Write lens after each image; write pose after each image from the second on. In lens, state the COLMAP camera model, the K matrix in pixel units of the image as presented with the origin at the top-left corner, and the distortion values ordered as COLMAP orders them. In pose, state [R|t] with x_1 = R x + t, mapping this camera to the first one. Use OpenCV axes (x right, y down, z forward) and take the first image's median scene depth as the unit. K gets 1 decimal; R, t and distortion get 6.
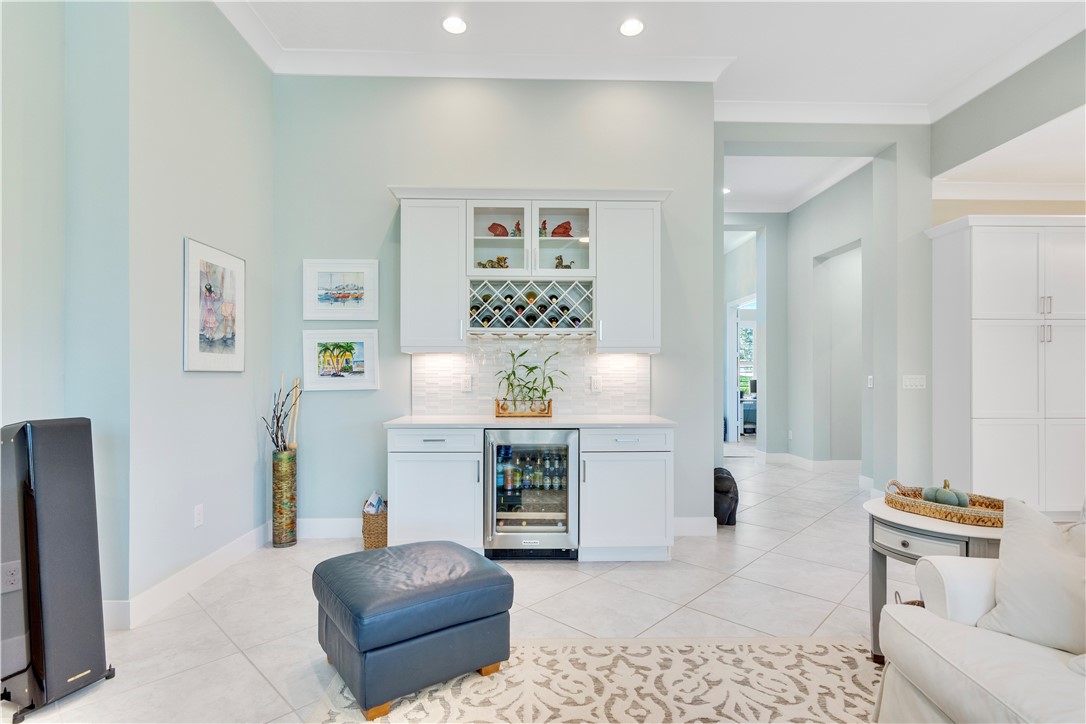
lens RADIAL K [[526.9, 0, 543.1], [0, 526.9, 372.9], [0, 0, 1]] dist [-0.006437, 0.003319]
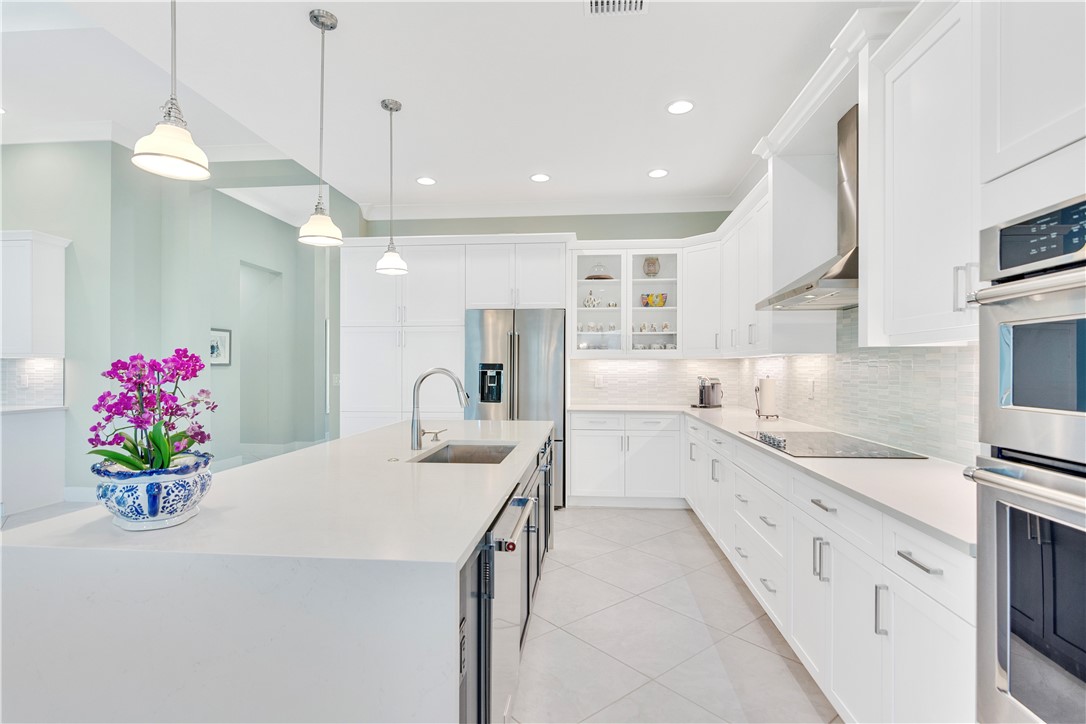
lens RADIAL K [[539.1, 0, 546.4], [0, 539.1, 369.5], [0, 0, 1]] dist [-0.003961, -0.001920]
pose [[0.993544, -0.000441, -0.113442, 1.615979], [0.001068, 0.999984, 0.005473, -0.014872], [0.113438, -0.005559, 0.993529, -0.163290]]
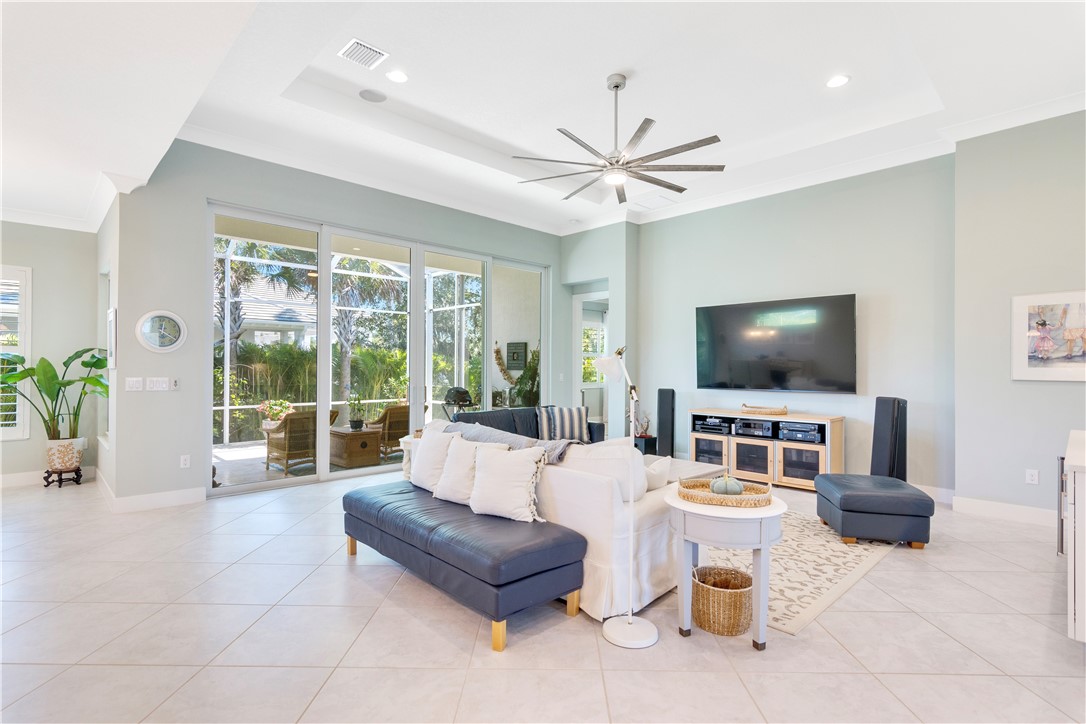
lens RADIAL K [[526.9, 0, 540.2], [0, 526.9, 362.9], [0, 0, 1]] dist [-0.006437, 0.003319]
pose [[-0.736531, -0.009513, -0.676337, 1.131818], [-0.004331, 0.999947, -0.009348, -0.026773], [0.676390, -0.003956, -0.736533, 0.945413]]
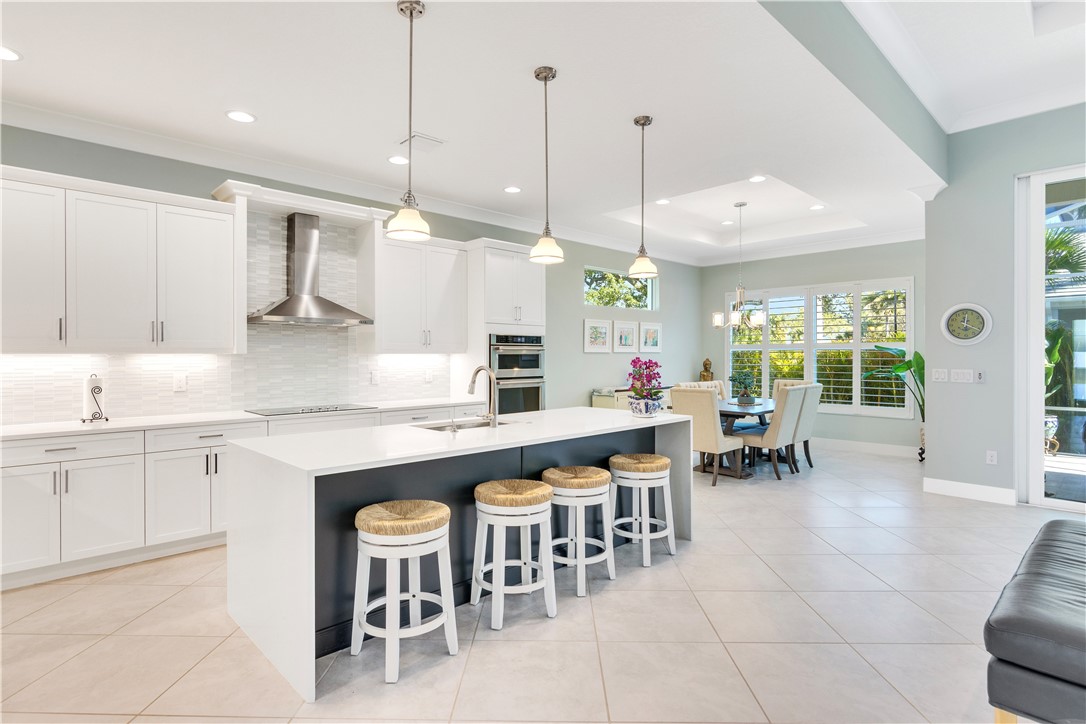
lens RADIAL K [[543.3, 0, 543.9], [0, 543.3, 351.7], [0, 0, 1]] dist [-0.014306, 0.000164]
pose [[-0.668981, 0.005548, 0.743259, 0.641181], [-0.001584, 0.999959, -0.008890, -0.030176], [-0.743278, -0.007124, -0.668945, 1.042407]]
